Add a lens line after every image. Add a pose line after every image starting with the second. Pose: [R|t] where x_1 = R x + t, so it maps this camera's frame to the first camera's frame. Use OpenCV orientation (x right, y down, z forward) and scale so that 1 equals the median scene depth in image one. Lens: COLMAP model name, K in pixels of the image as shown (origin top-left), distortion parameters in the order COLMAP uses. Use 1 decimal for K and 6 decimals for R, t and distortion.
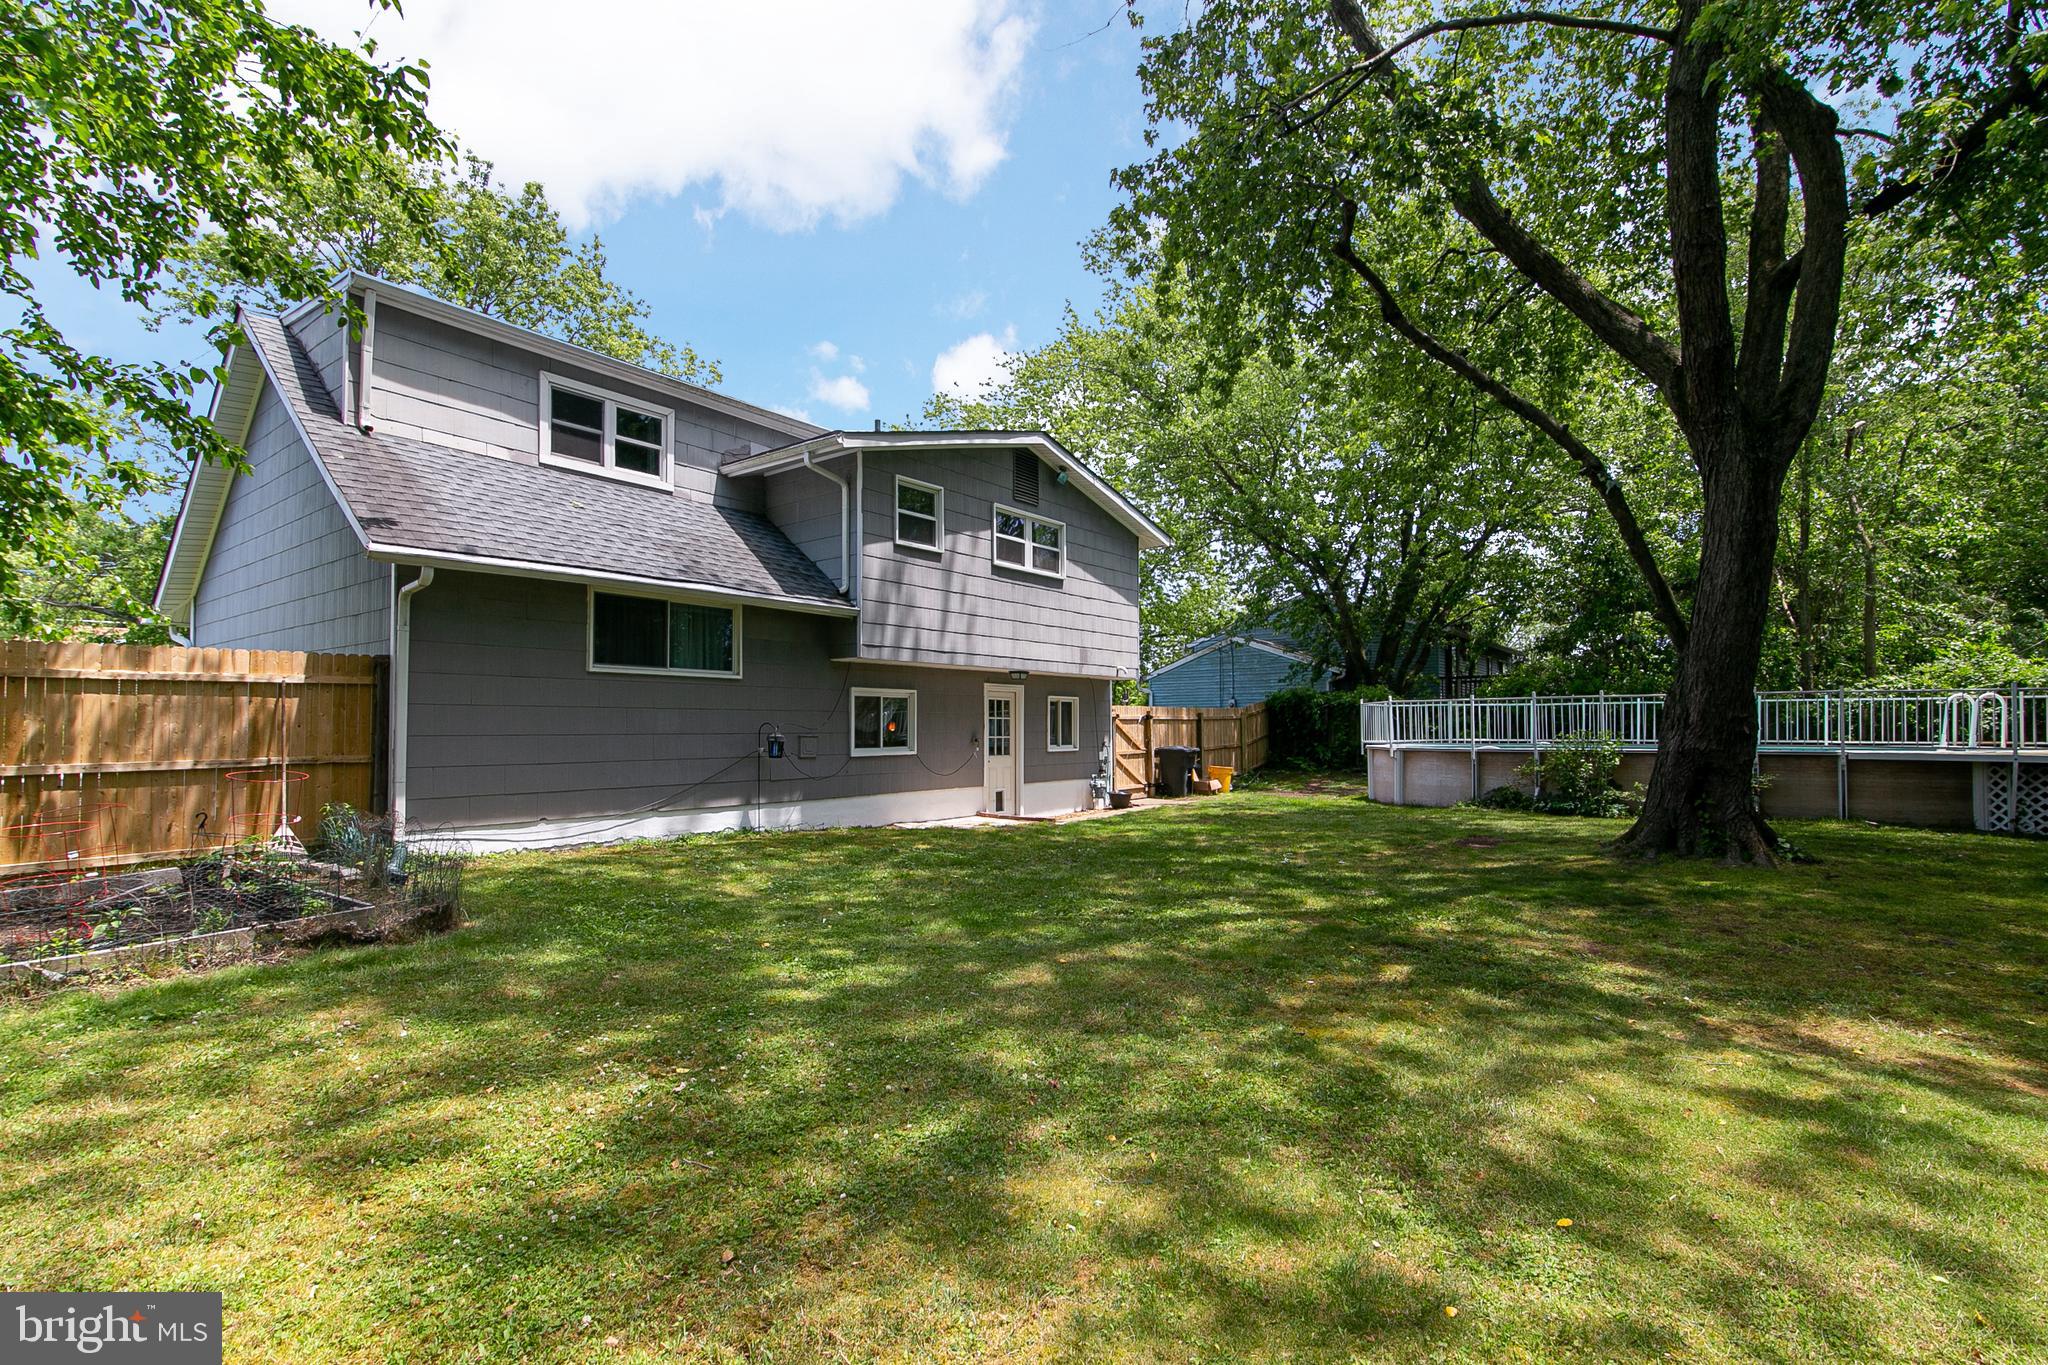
lens RADIAL K [[935.5, 0, 1028.5], [0, 935.5, 716.1], [0, 0, 1]] dist [0.002870, 0.002643]
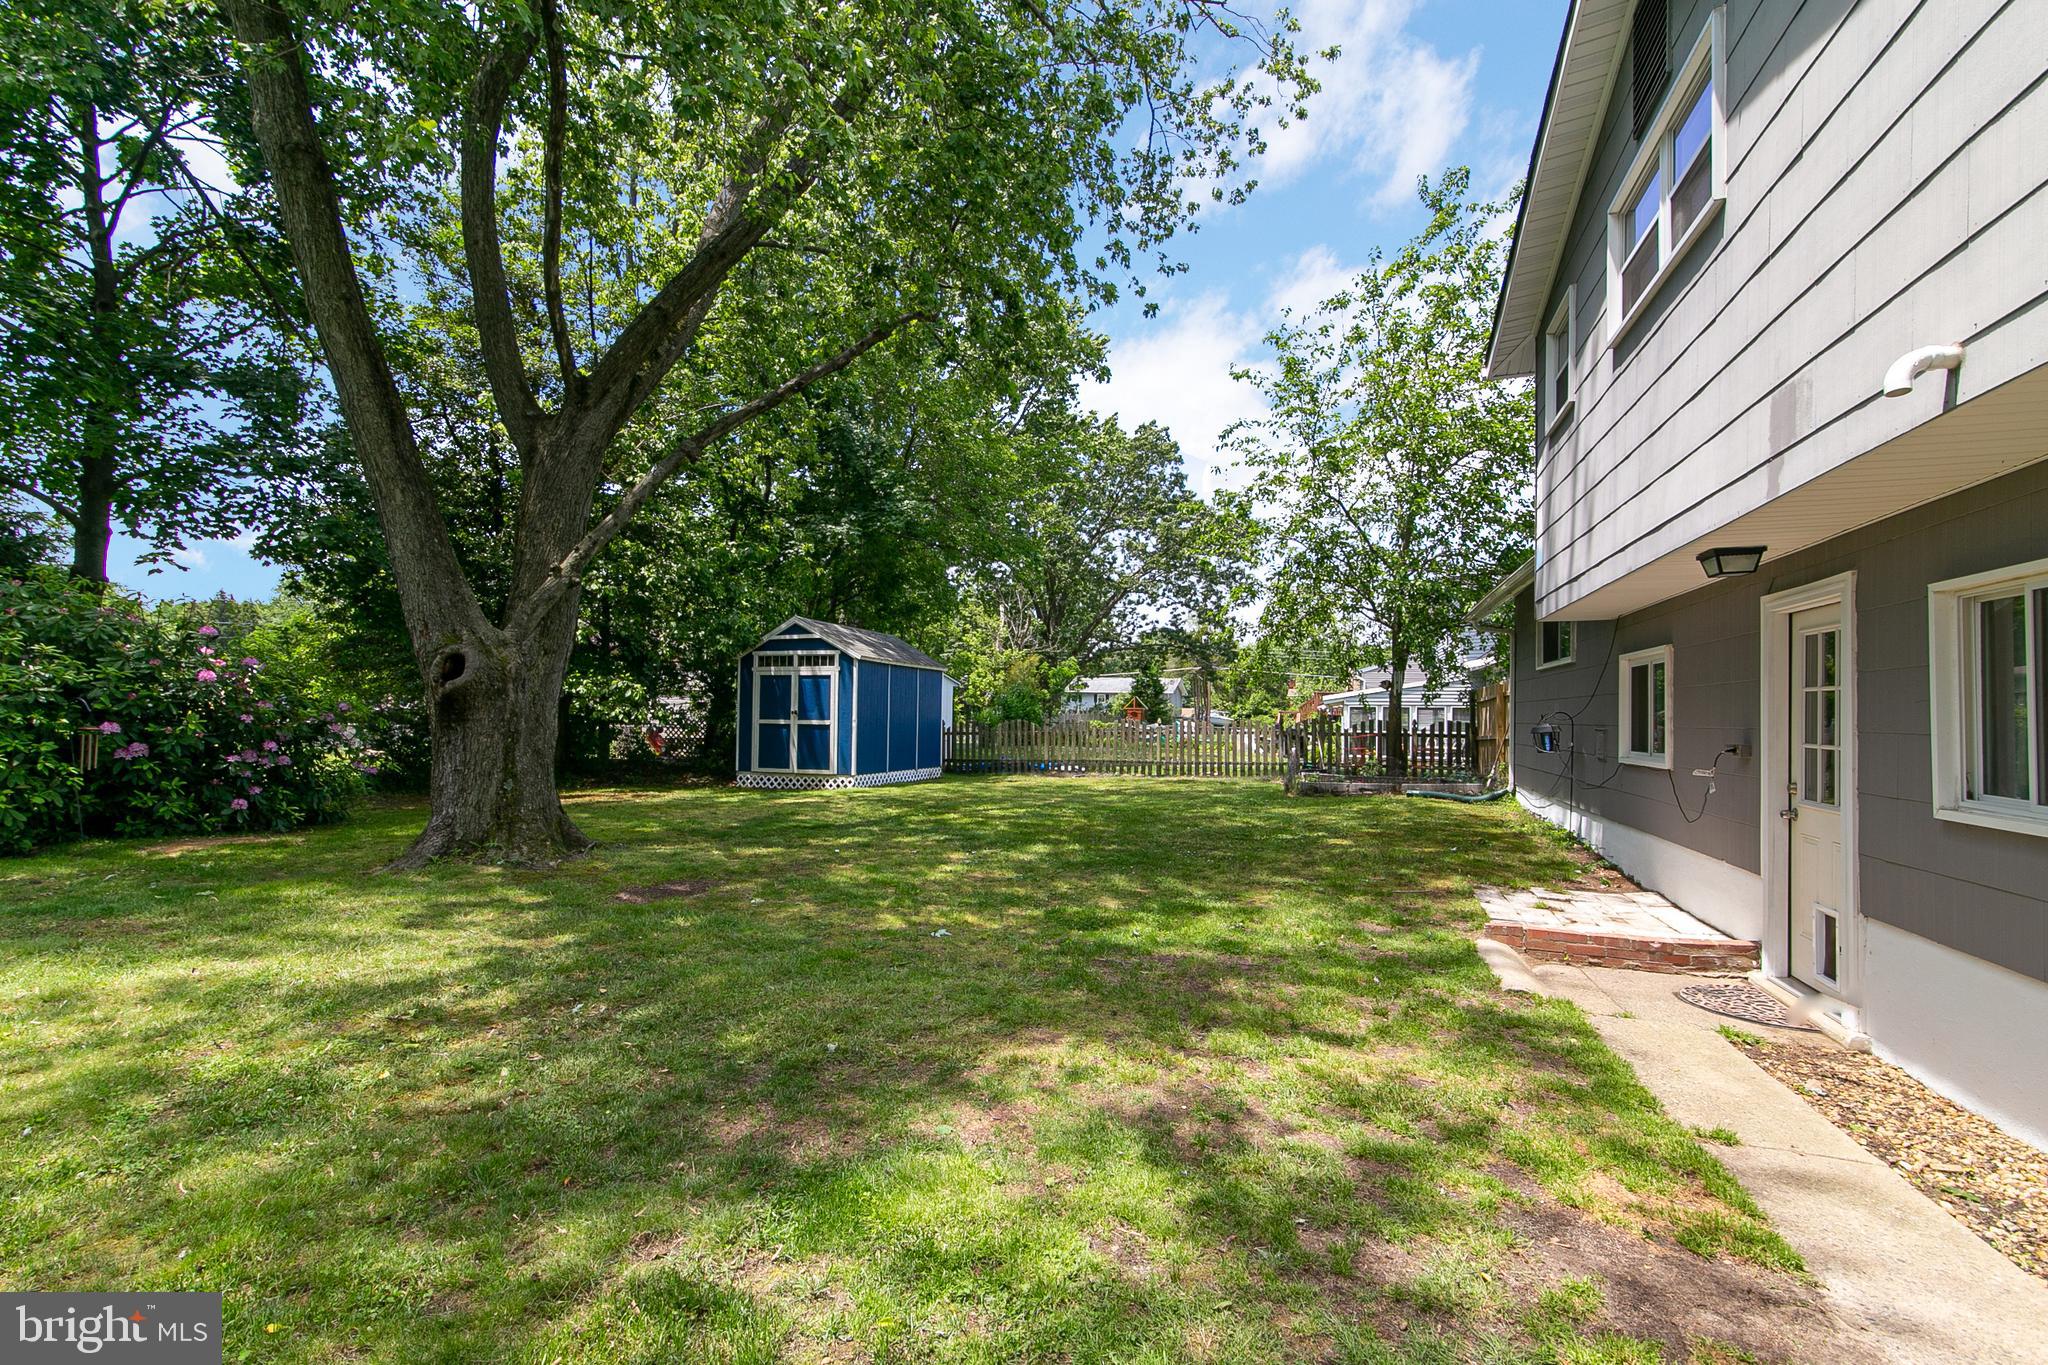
lens RADIAL K [[935.5, 0, 1021.1], [0, 935.5, 684.7], [0, 0, 1]] dist [0.002870, 0.002643]
pose [[-0.947414, -0.020299, -0.319367, 0.412429], [-0.006565, 0.999009, -0.044022, 0.021018], [0.319944, -0.039611, -0.946608, 1.486324]]
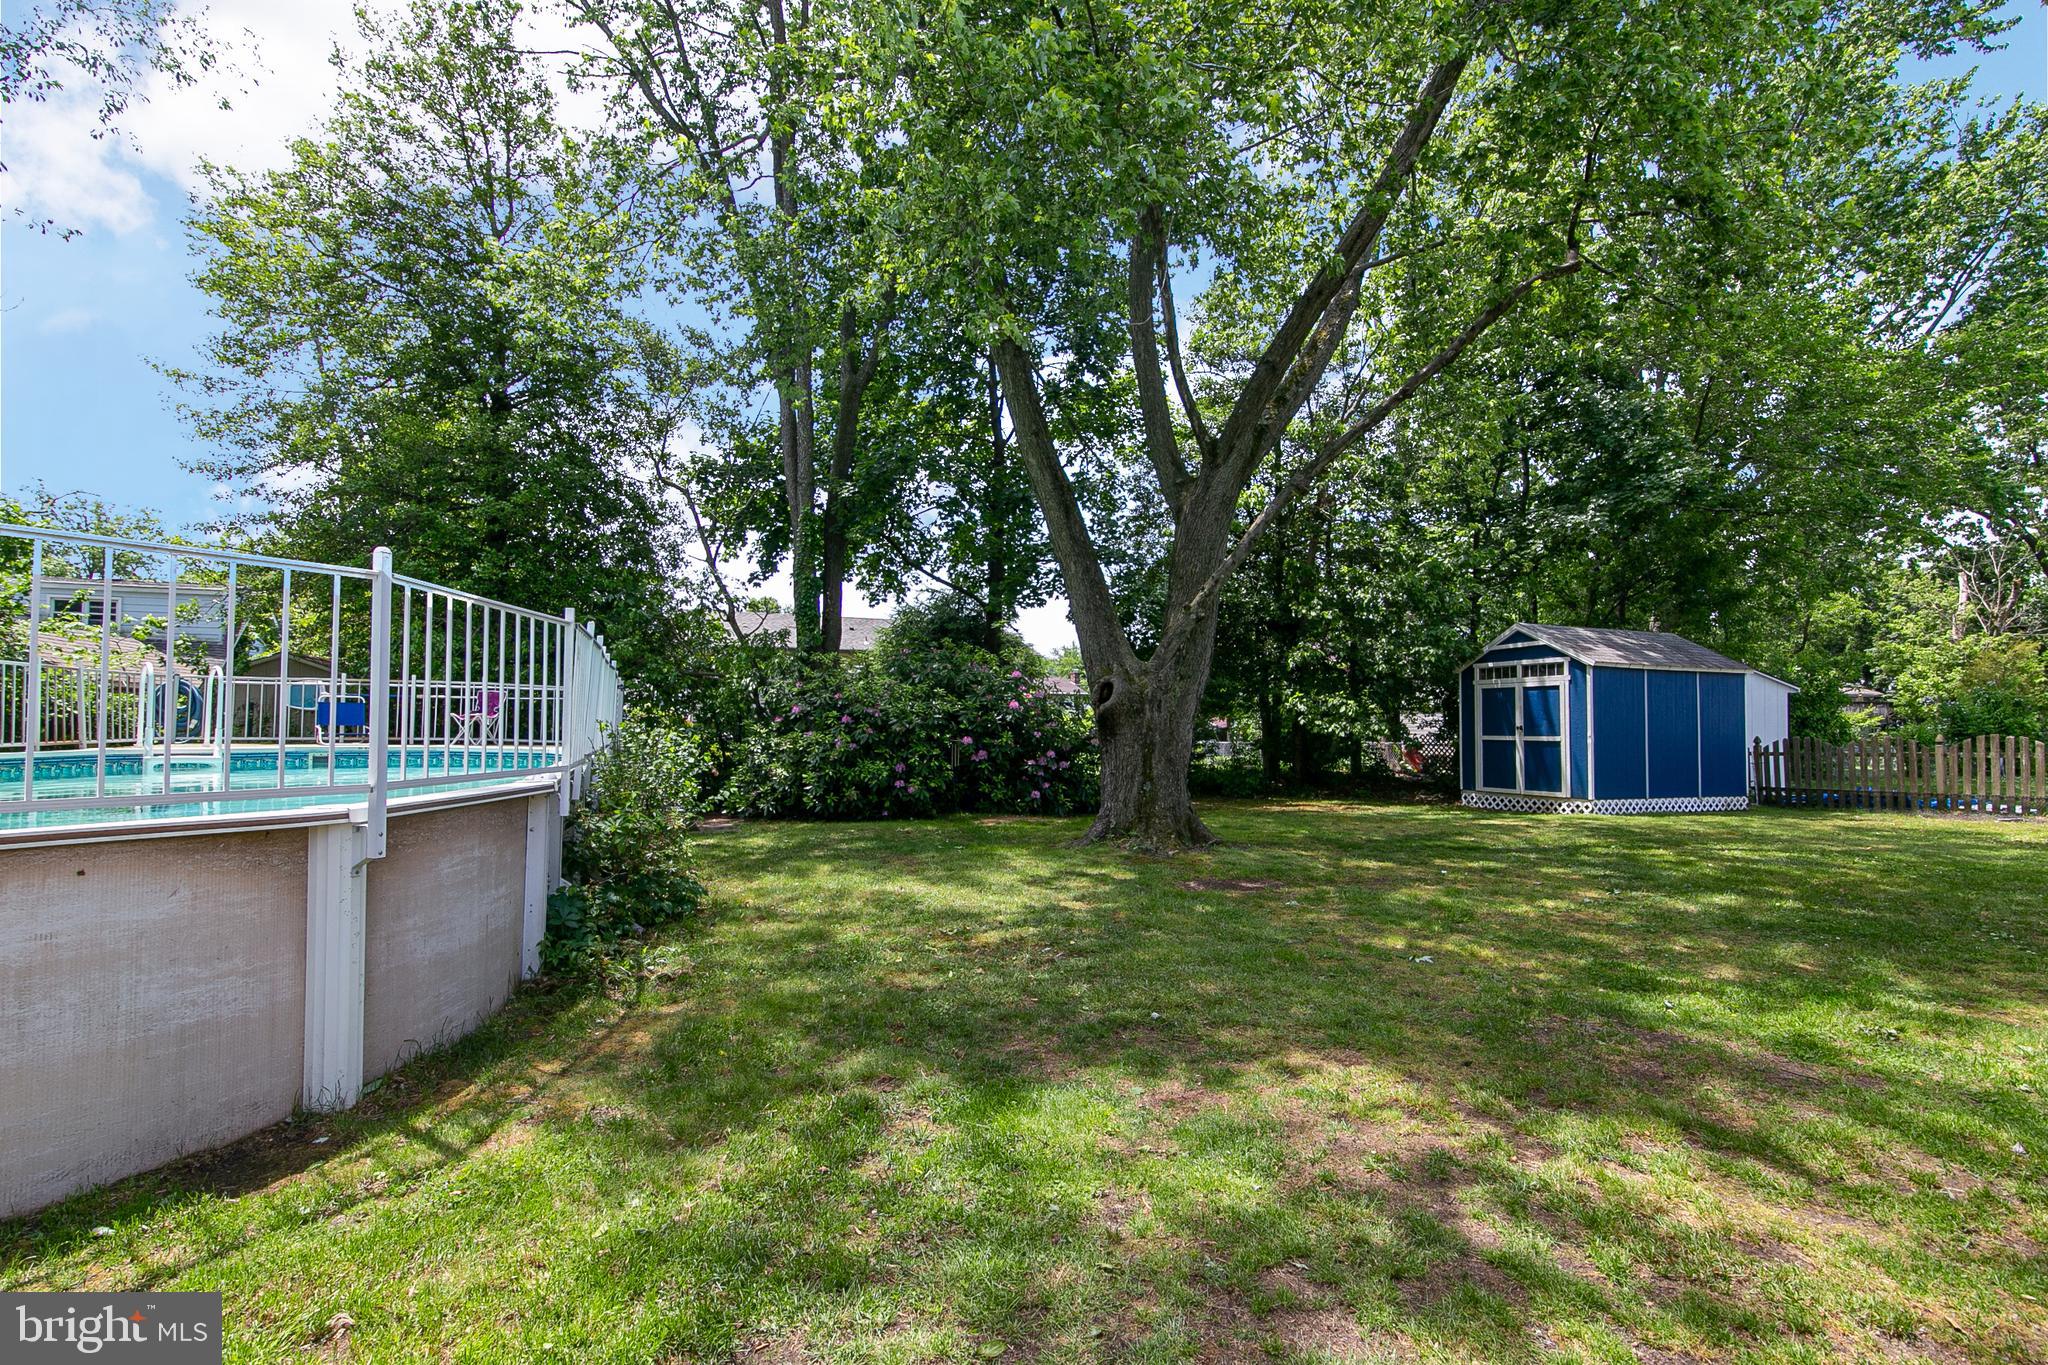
lens RADIAL K [[935.5, 0, 1016.7], [0, 935.5, 692.5], [0, 0, 1]] dist [0.002870, 0.002643]
pose [[-0.861301, 0.015314, 0.507863, 0.232047], [-0.010322, 0.998812, -0.047623, 0.023053], [-0.507989, -0.046260, -0.860120, 1.505215]]
